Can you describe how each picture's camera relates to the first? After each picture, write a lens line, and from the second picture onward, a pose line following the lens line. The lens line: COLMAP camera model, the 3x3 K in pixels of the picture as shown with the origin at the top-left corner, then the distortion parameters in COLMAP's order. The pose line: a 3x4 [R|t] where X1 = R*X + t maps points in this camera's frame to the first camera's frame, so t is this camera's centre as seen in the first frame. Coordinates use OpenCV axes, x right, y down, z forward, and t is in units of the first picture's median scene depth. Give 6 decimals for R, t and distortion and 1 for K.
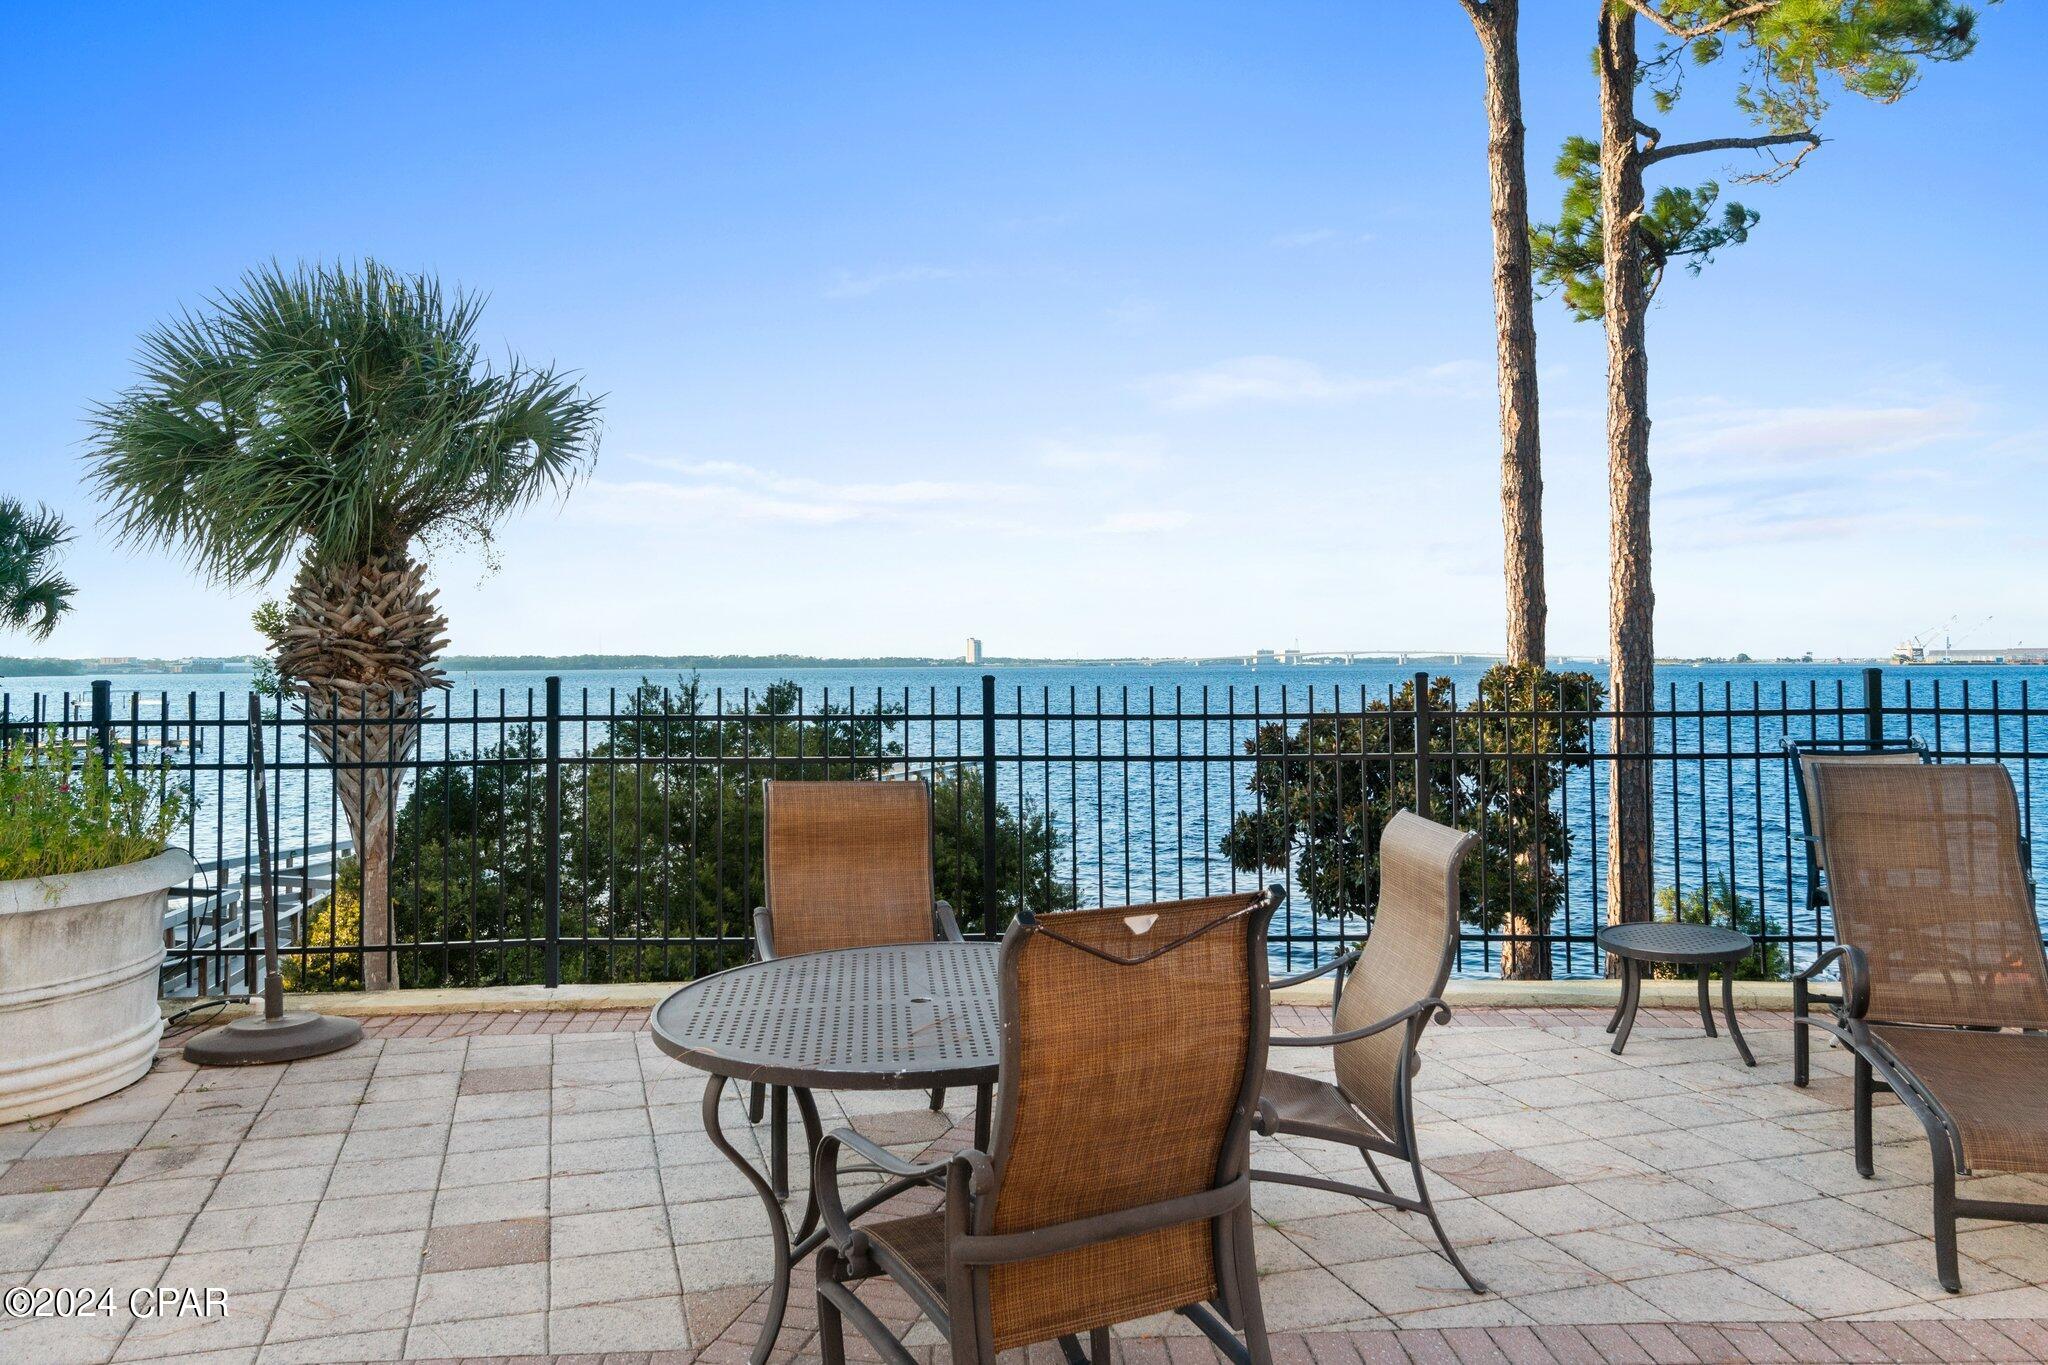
lens RADIAL K [[1612.2, 0, 1028.7], [0, 1612.2, 674.1], [0, 0, 1]] dist [0.003199, 0.000757]
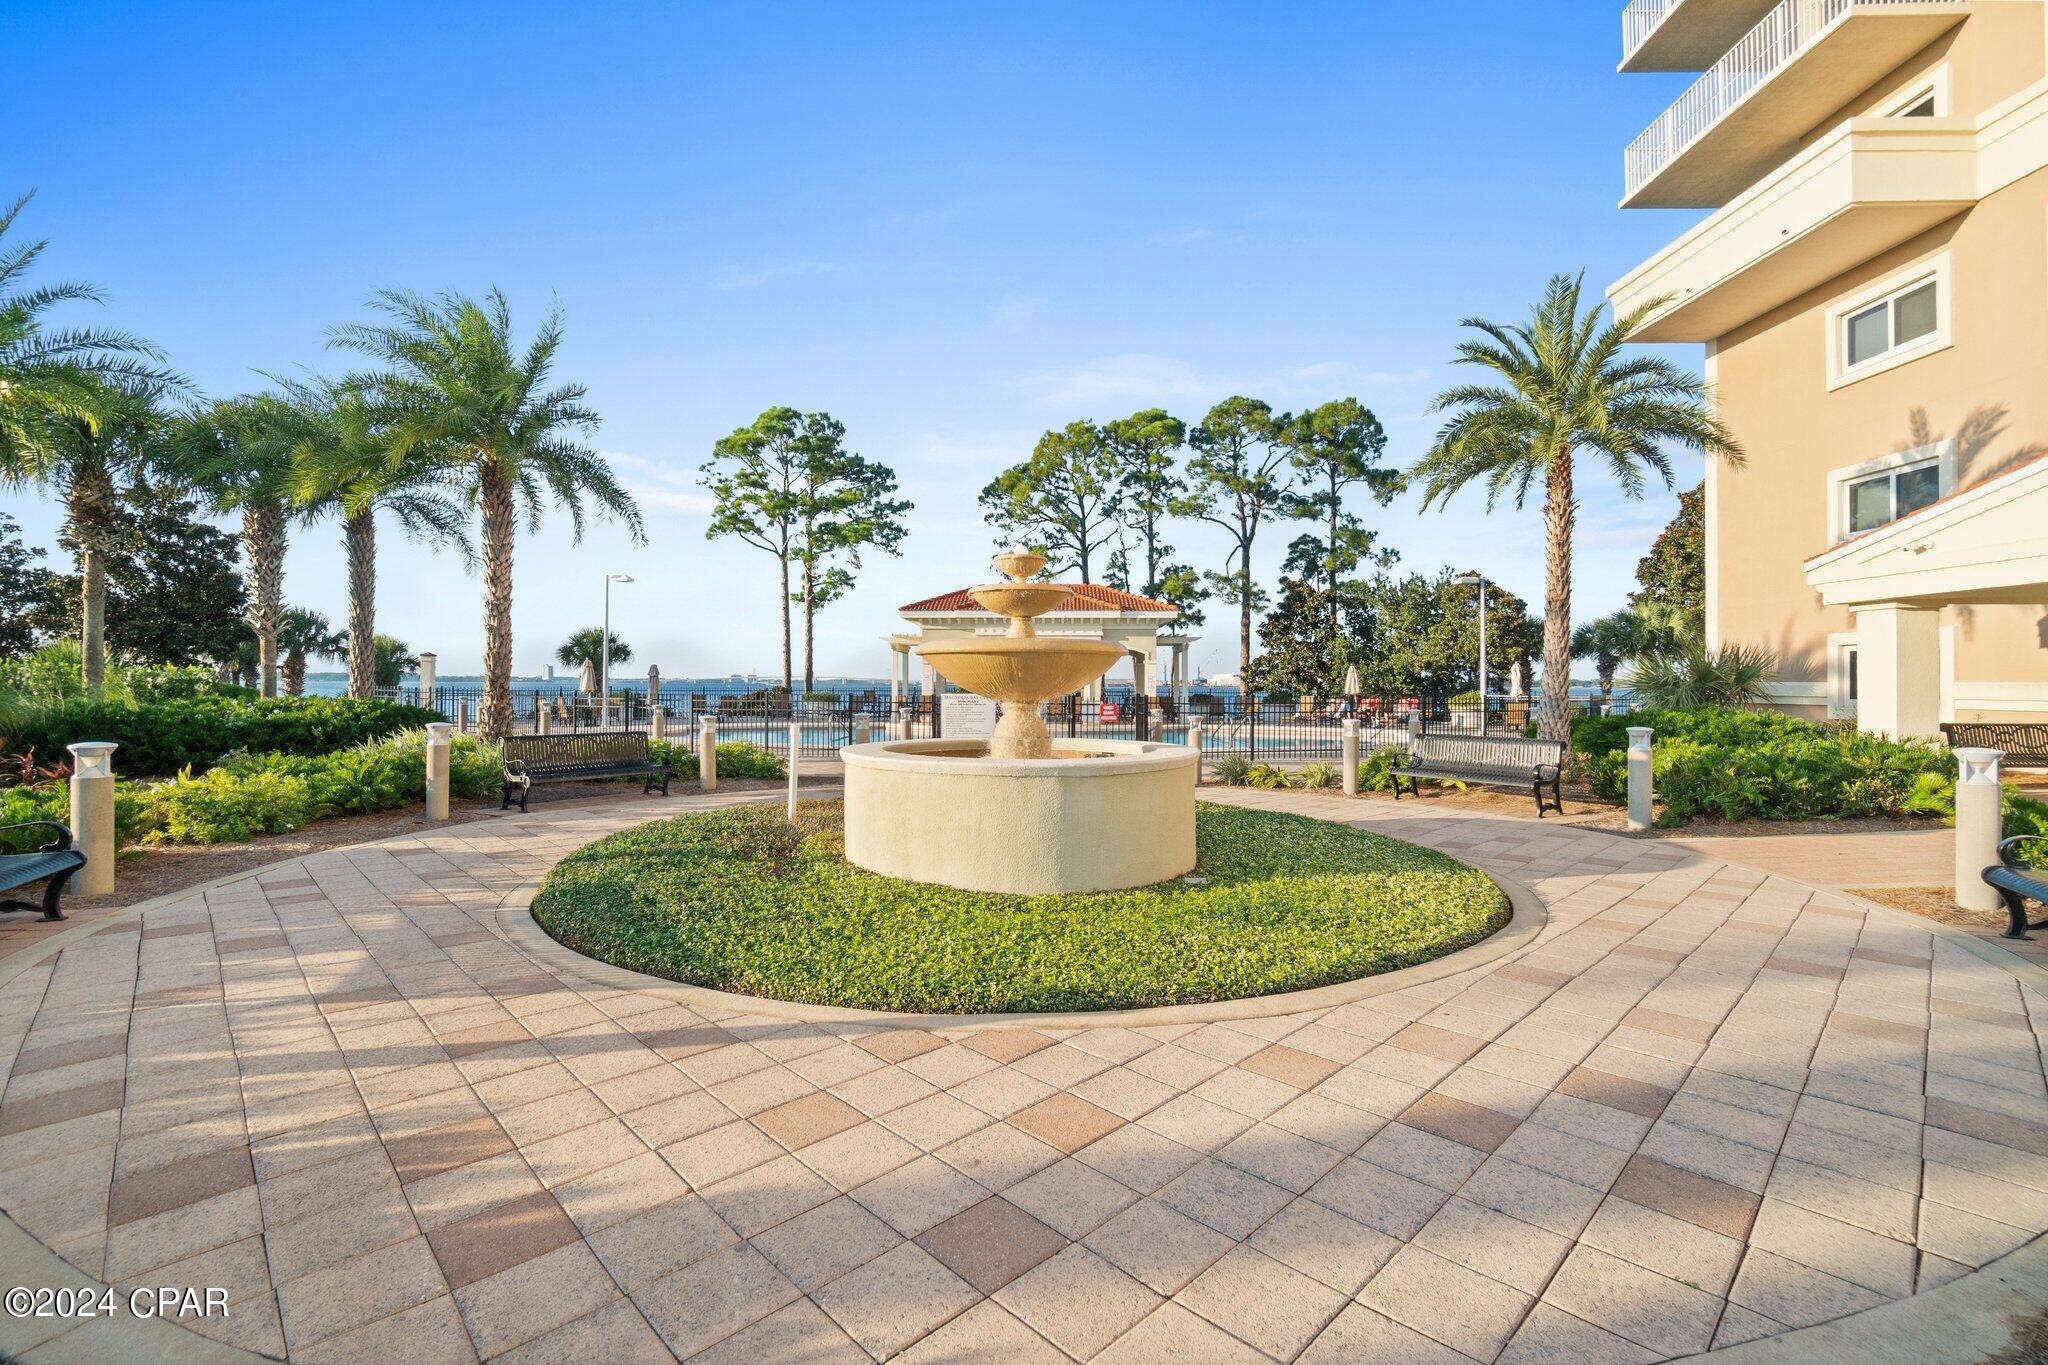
lens RADIAL K [[884.8, 0, 1020.1], [0, 884.8, 680.9], [0, 0, 1]] dist [-0.005011, 0.000240]
pose [[0.895588, 0.010976, 0.444748, -0.277579], [-0.007171, 0.999922, -0.010236, 0.004208], [-0.444826, 0.005978, 0.895597, -1.834123]]
